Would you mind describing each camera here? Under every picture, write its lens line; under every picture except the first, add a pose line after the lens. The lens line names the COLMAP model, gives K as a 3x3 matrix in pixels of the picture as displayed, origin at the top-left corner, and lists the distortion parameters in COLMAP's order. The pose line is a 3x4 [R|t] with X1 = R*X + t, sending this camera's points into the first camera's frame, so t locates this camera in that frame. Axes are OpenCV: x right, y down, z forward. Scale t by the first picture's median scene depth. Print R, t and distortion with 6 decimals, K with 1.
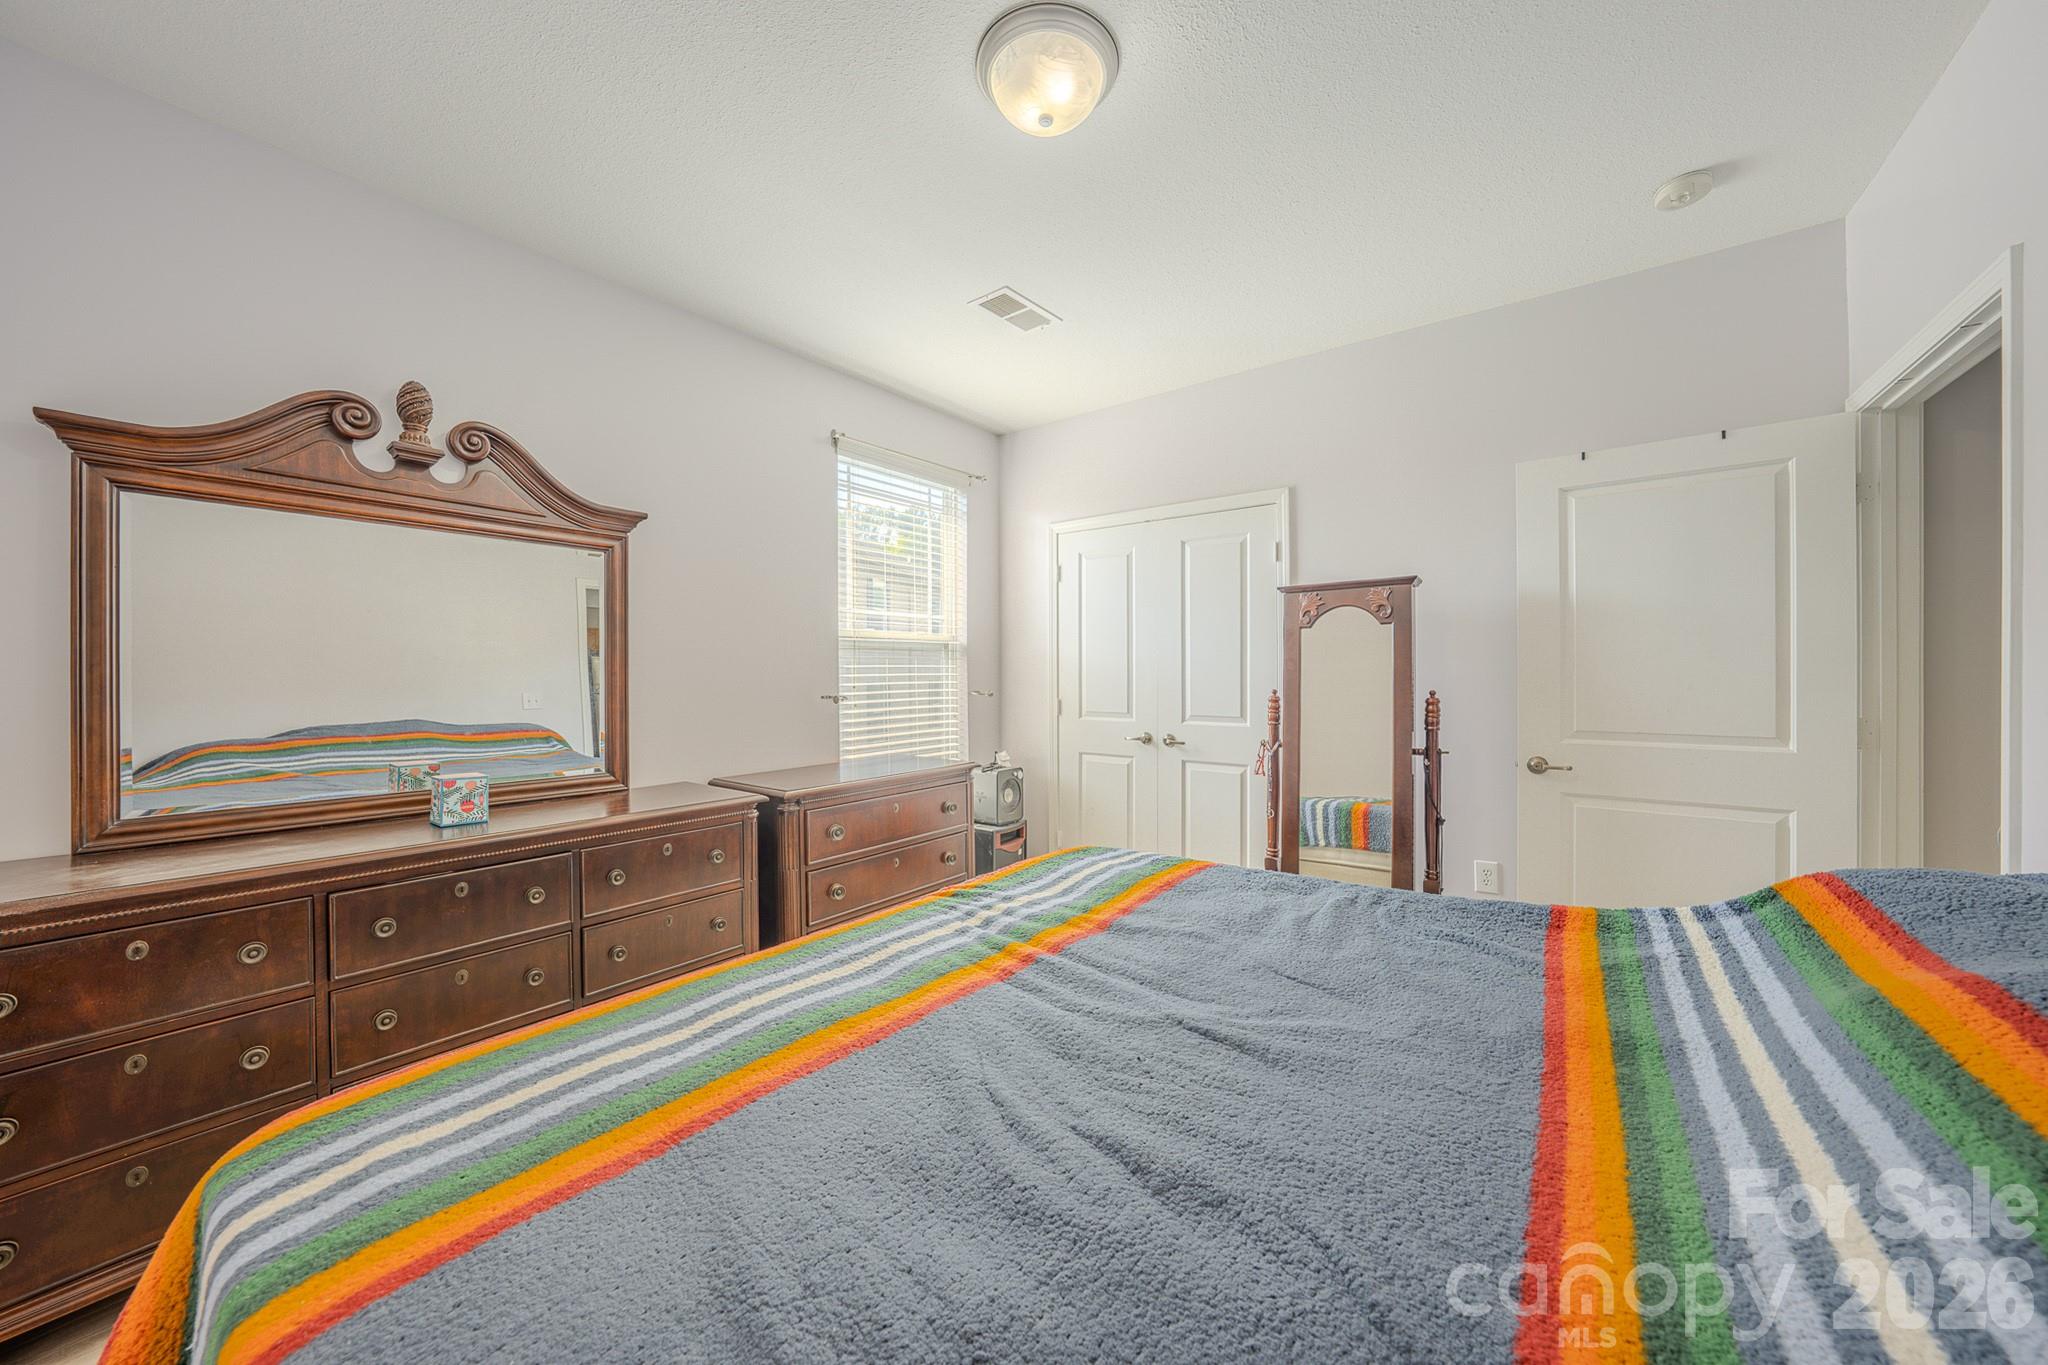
lens RADIAL K [[726.6, 0, 1033.2], [0, 726.6, 673.7], [0, 0, 1]] dist [-0.015040, 0.000022]
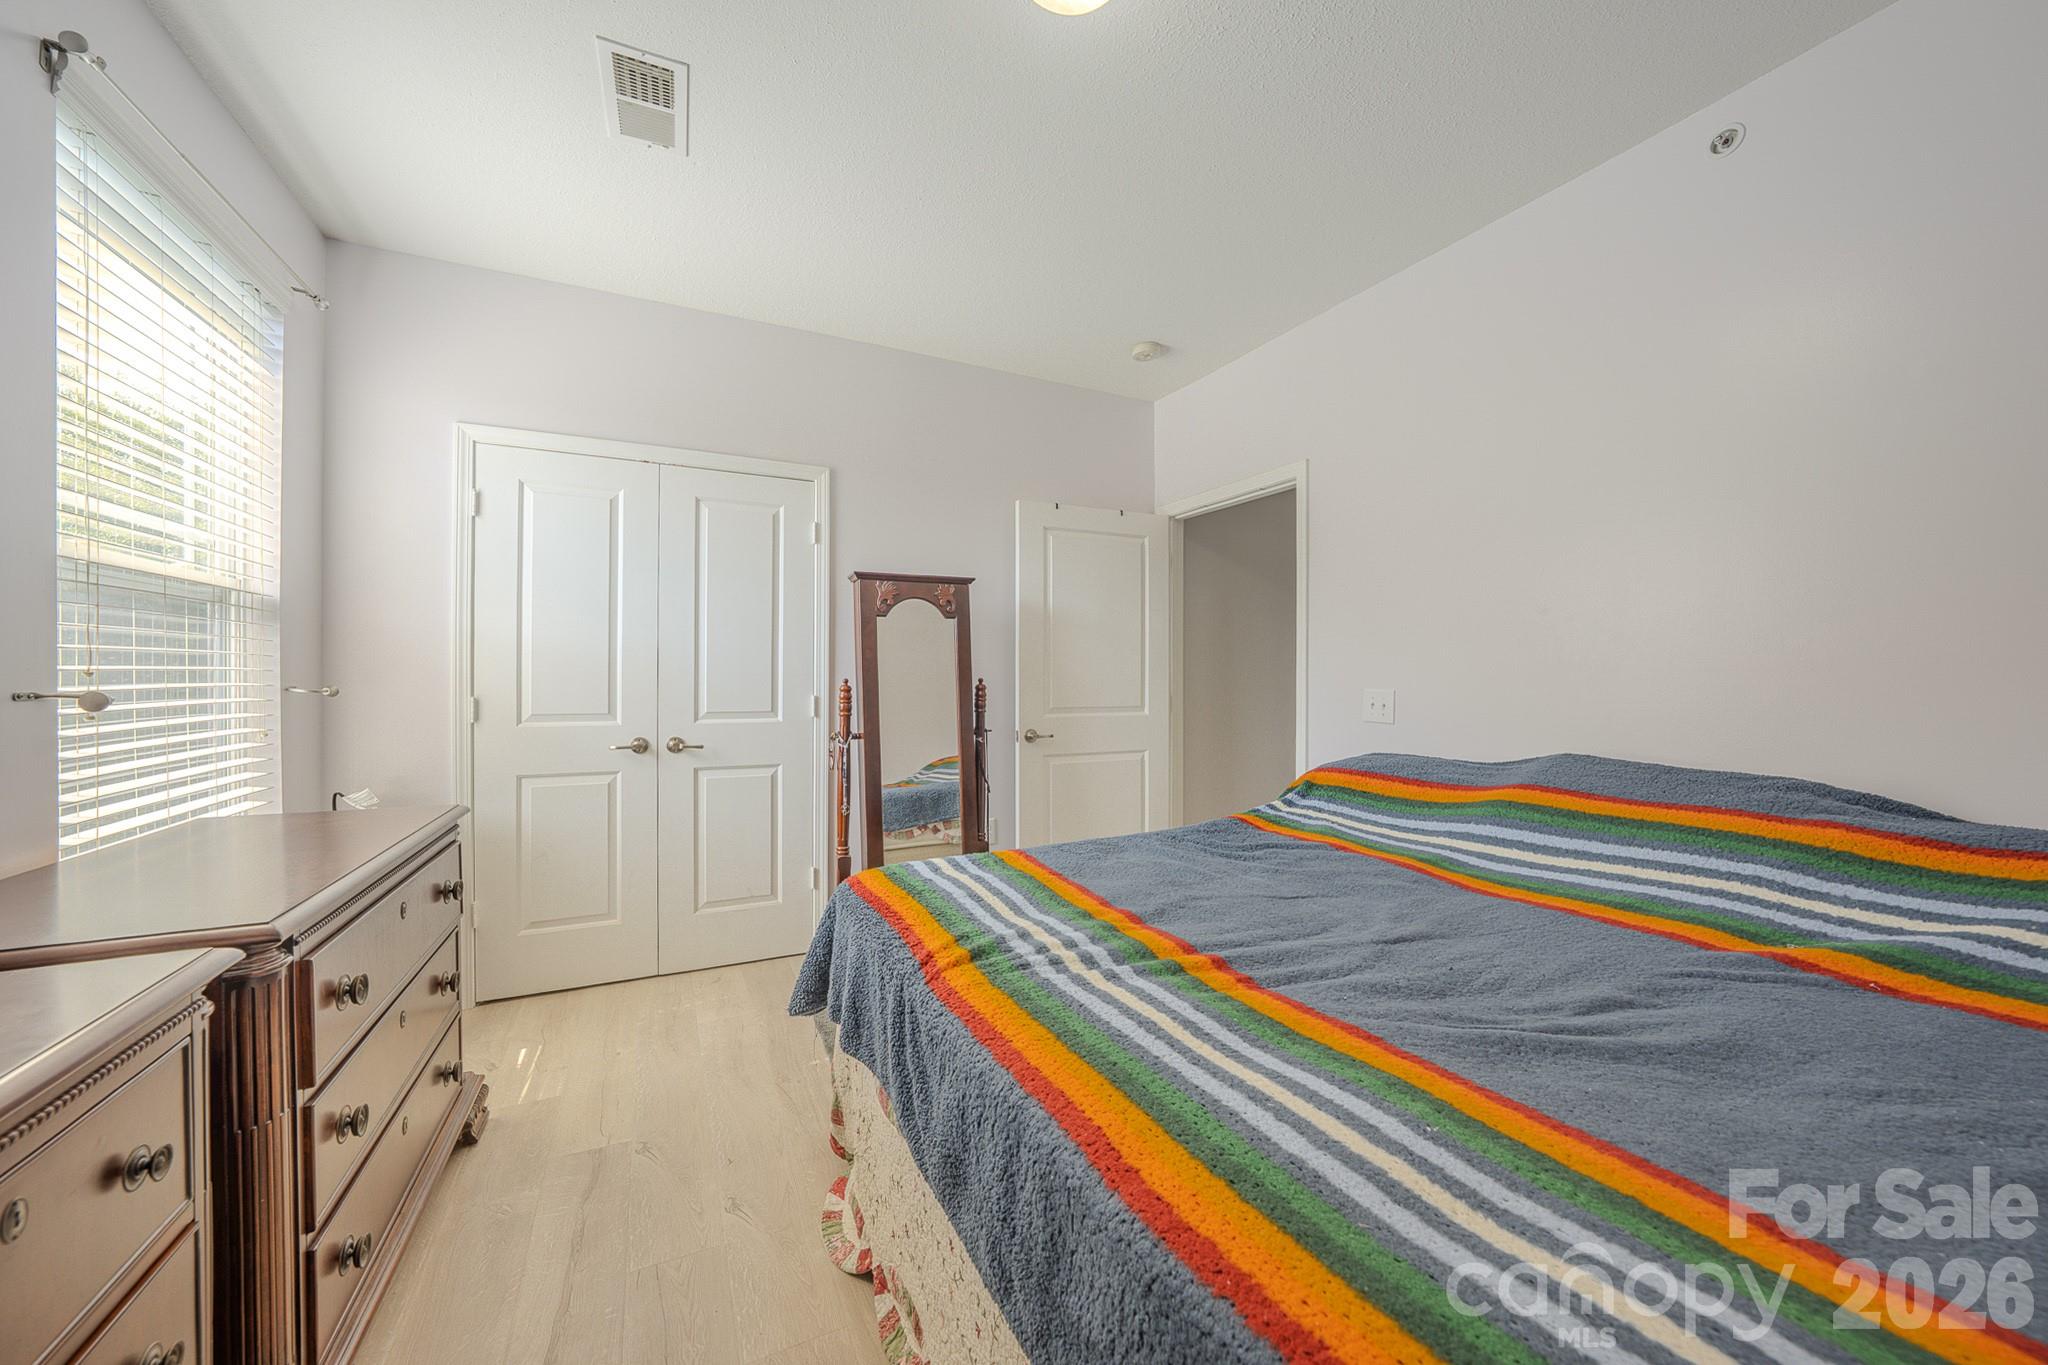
lens RADIAL K [[713.4, 0, 1045.1], [0, 713.4, 677.3], [0, 0, 1]] dist [-0.030666, 0.006388]
pose [[0.451160, 0.002426, 0.892440, -0.396096], [-0.003817, 0.999992, -0.000789, 0.020916], [-0.892435, -0.003050, 0.451166, 0.362692]]
